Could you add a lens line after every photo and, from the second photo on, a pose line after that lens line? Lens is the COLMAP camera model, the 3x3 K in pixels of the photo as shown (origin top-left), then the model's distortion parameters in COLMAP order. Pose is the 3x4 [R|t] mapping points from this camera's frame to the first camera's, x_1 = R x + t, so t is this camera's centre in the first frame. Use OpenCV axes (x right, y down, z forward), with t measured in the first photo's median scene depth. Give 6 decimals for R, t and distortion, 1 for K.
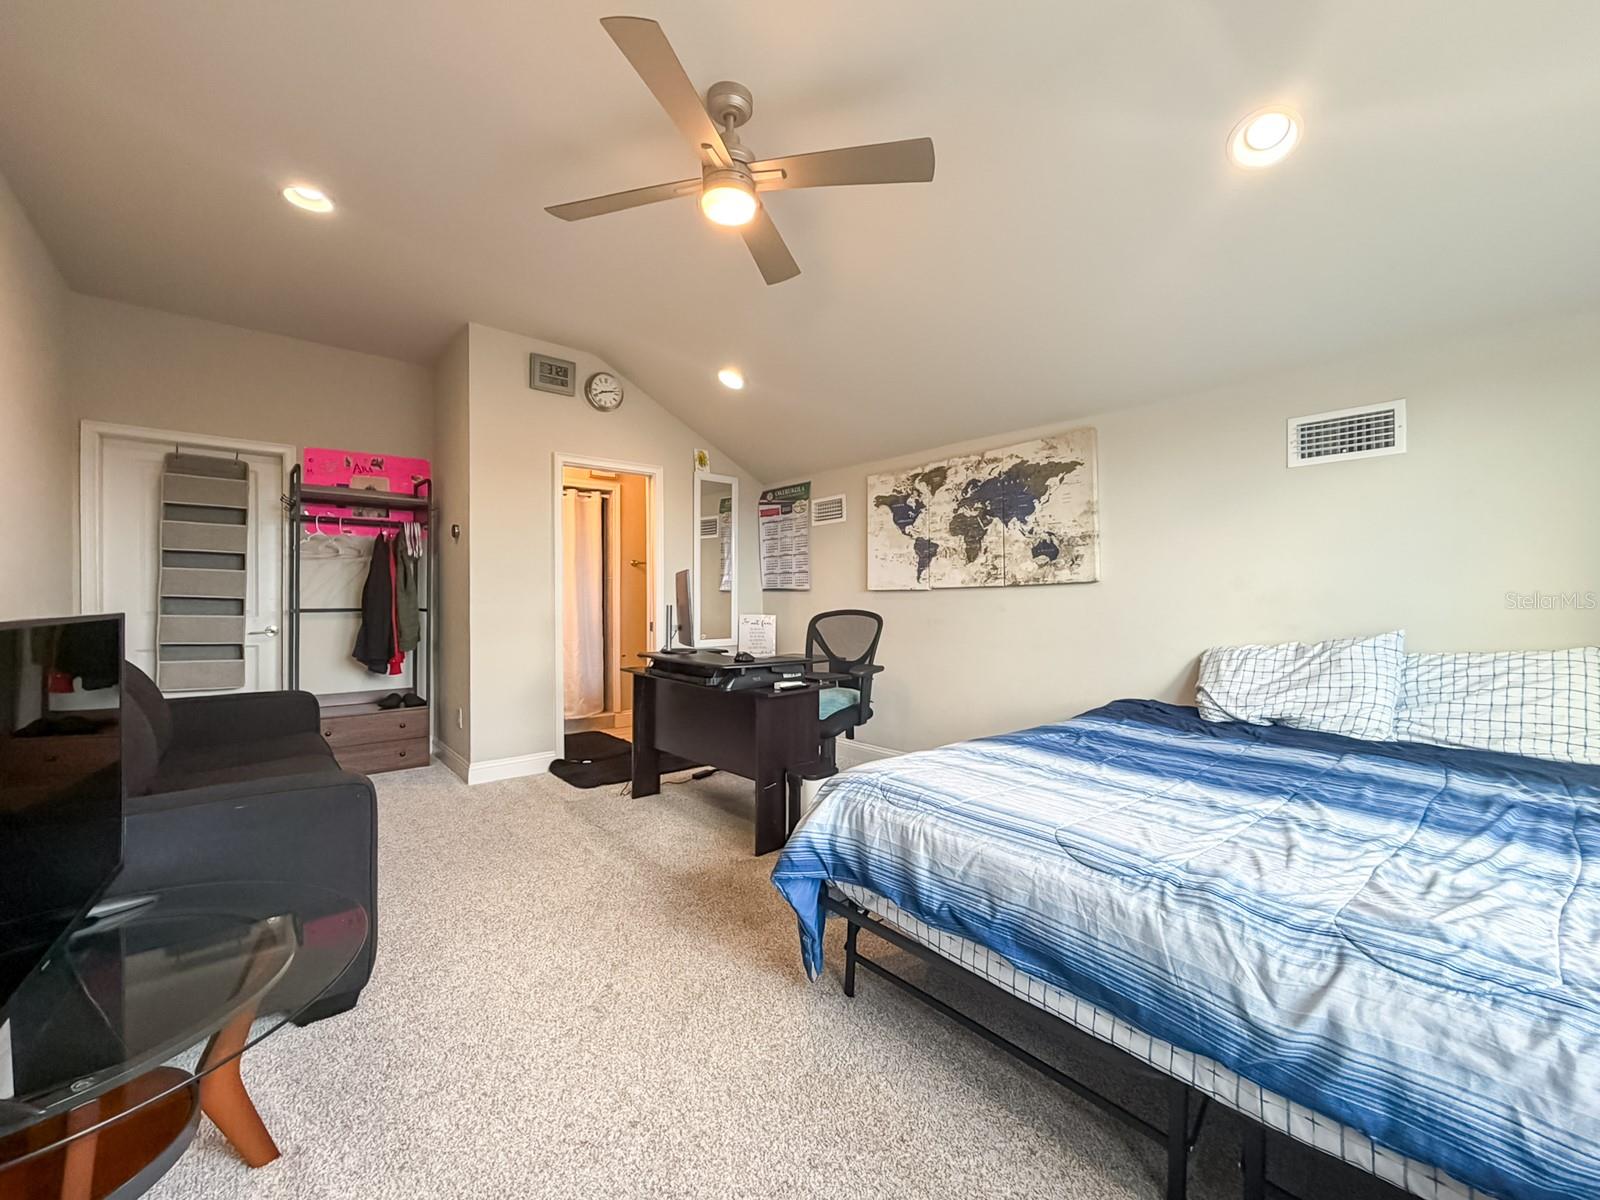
lens RADIAL K [[647.2, 0, 804.5], [0, 647.2, 592.4], [0, 0, 1]] dist [0.000058, 0.000642]
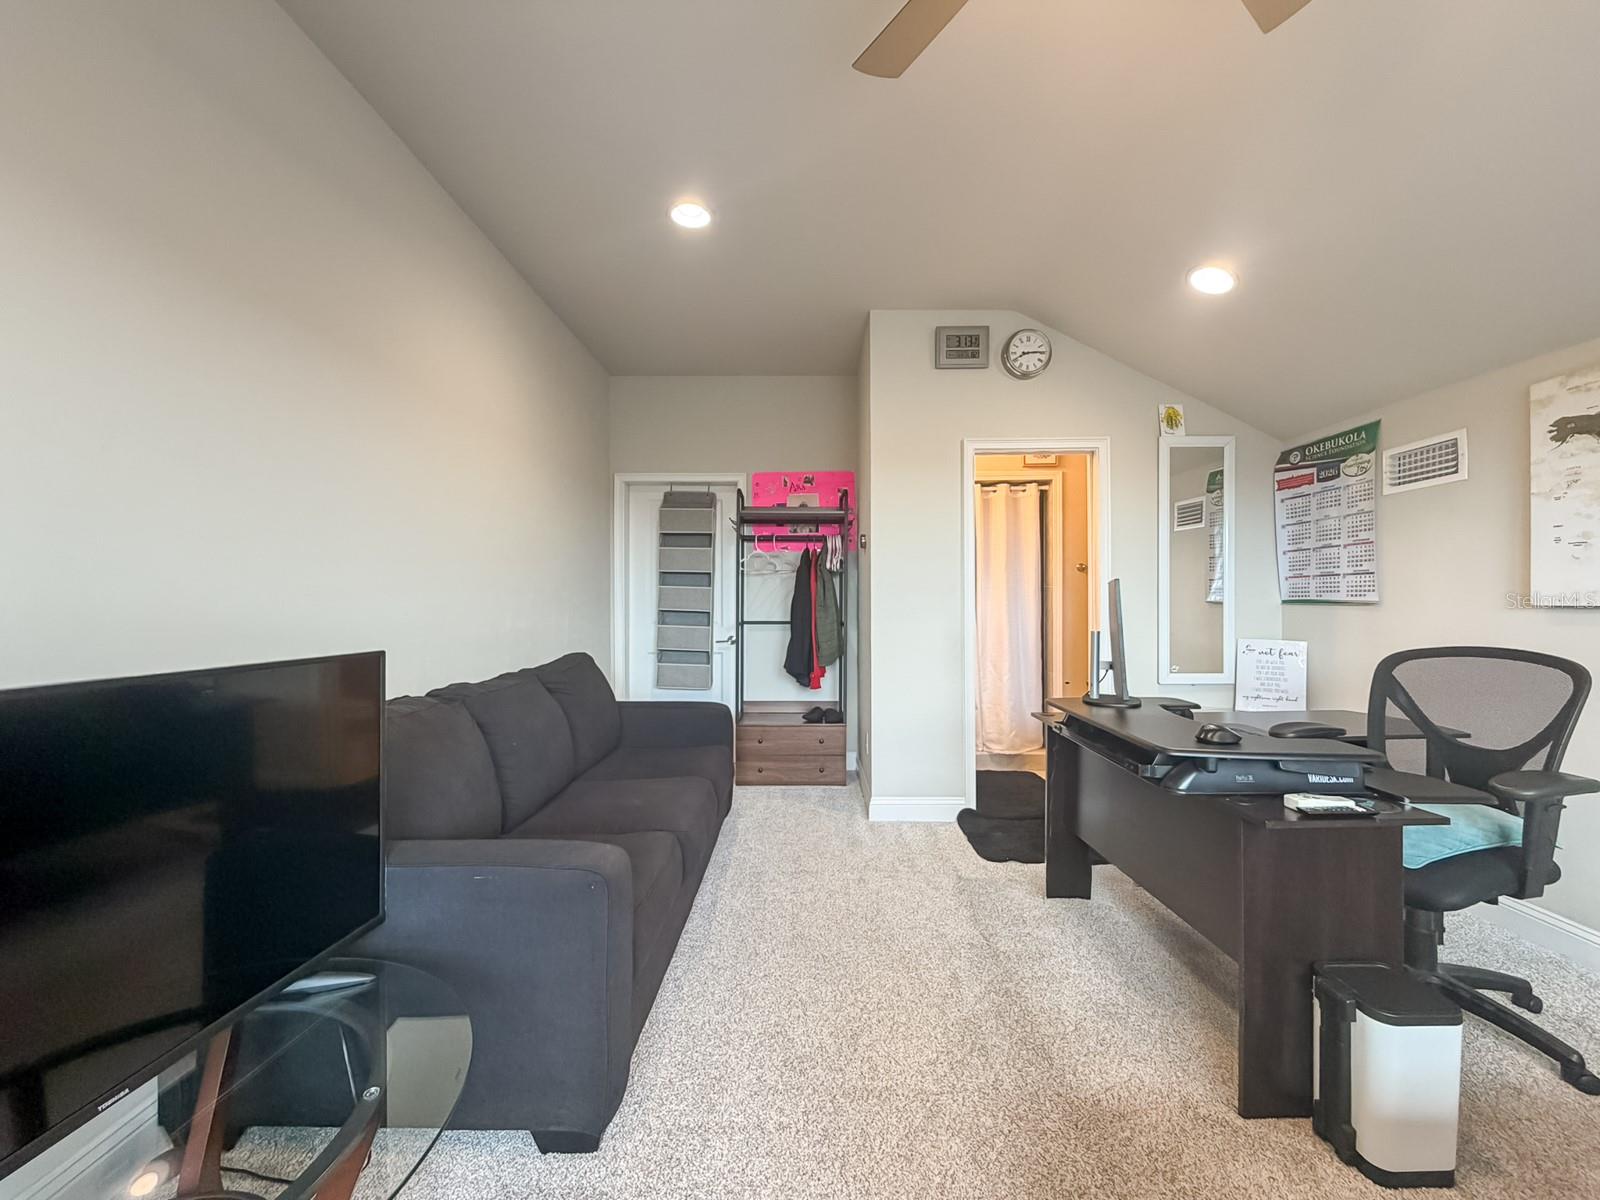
lens RADIAL K [[647.2, 0, 787.6], [0, 647.2, 598.8], [0, 0, 1]] dist [0.000058, 0.000642]
pose [[0.742124, -0.002973, -0.670256, 0.004254], [0.005407, 0.999984, 0.001551, -0.013392], [0.670241, -0.004775, 0.742129, 0.228011]]
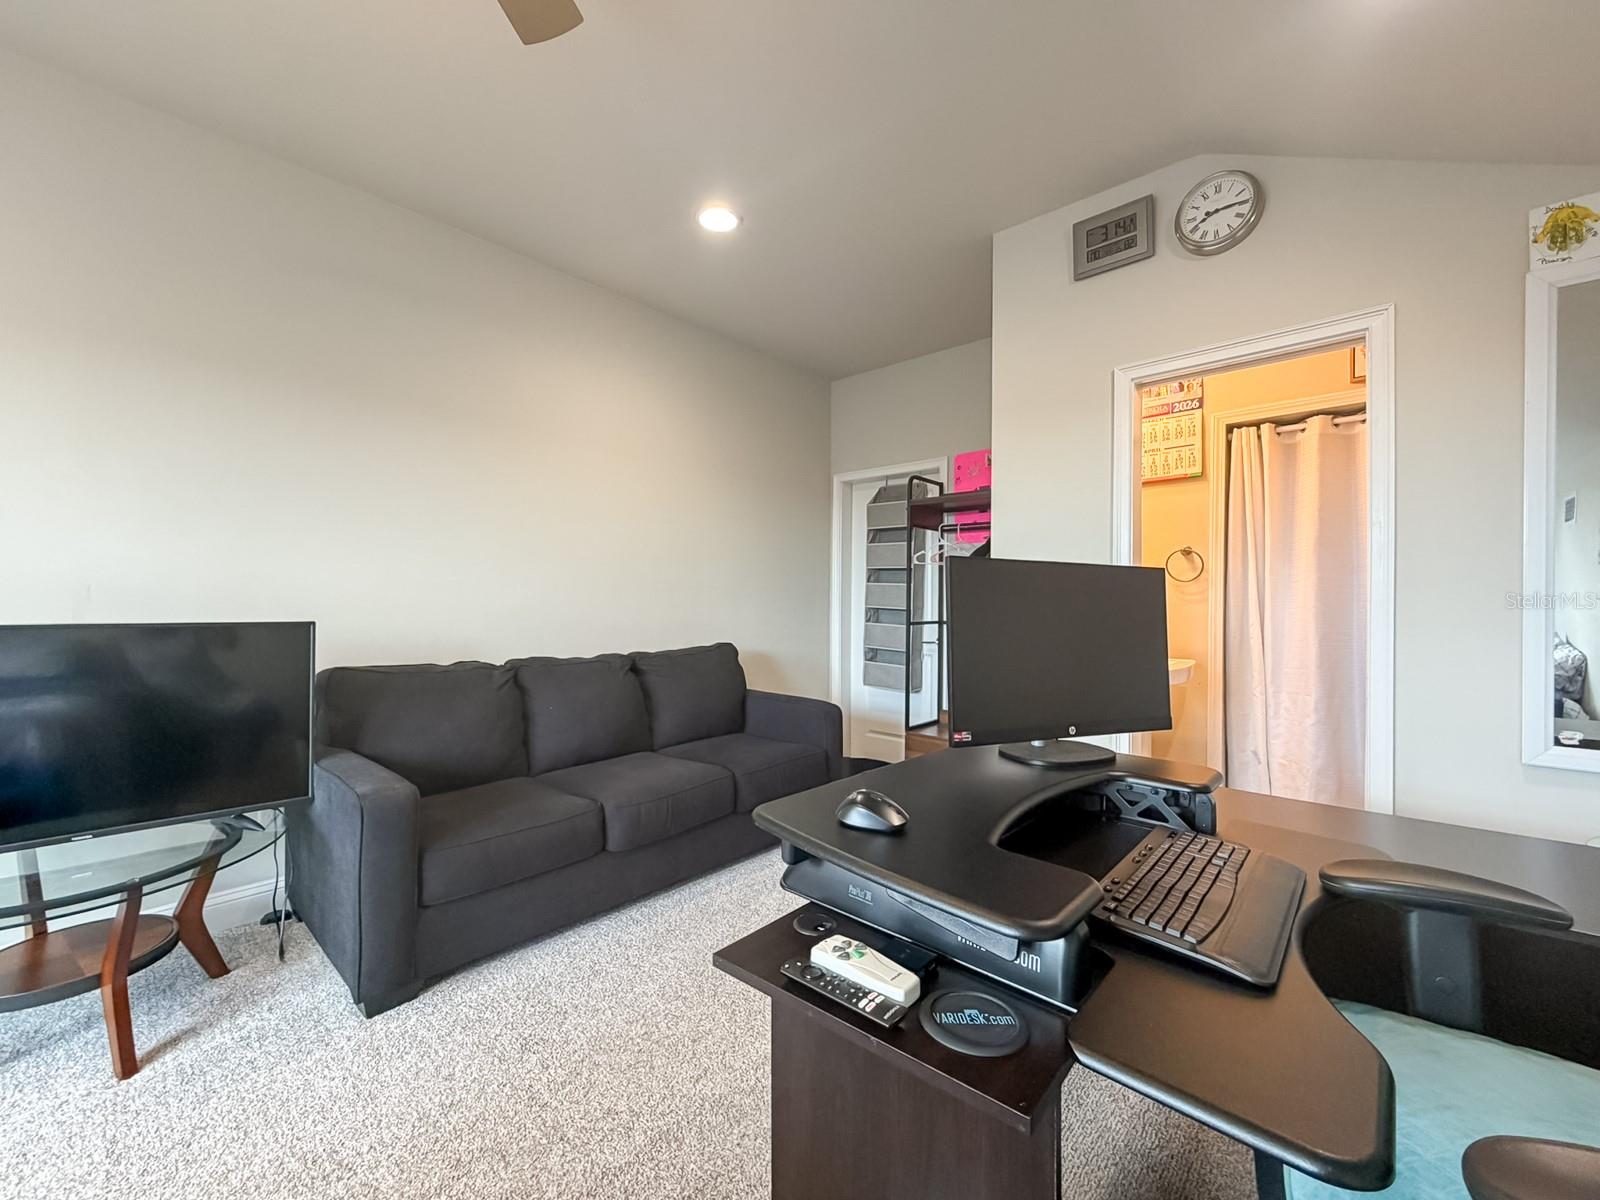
lens RADIAL K [[647.2, 0, 795.2], [0, 647.2, 597.9], [0, 0, 1]] dist [0.000058, 0.000642]
pose [[0.113773, -0.006894, -0.993483, 0.167598], [-0.002642, 0.999970, -0.007242, -0.002685], [0.993503, 0.003449, 0.113751, 0.652441]]
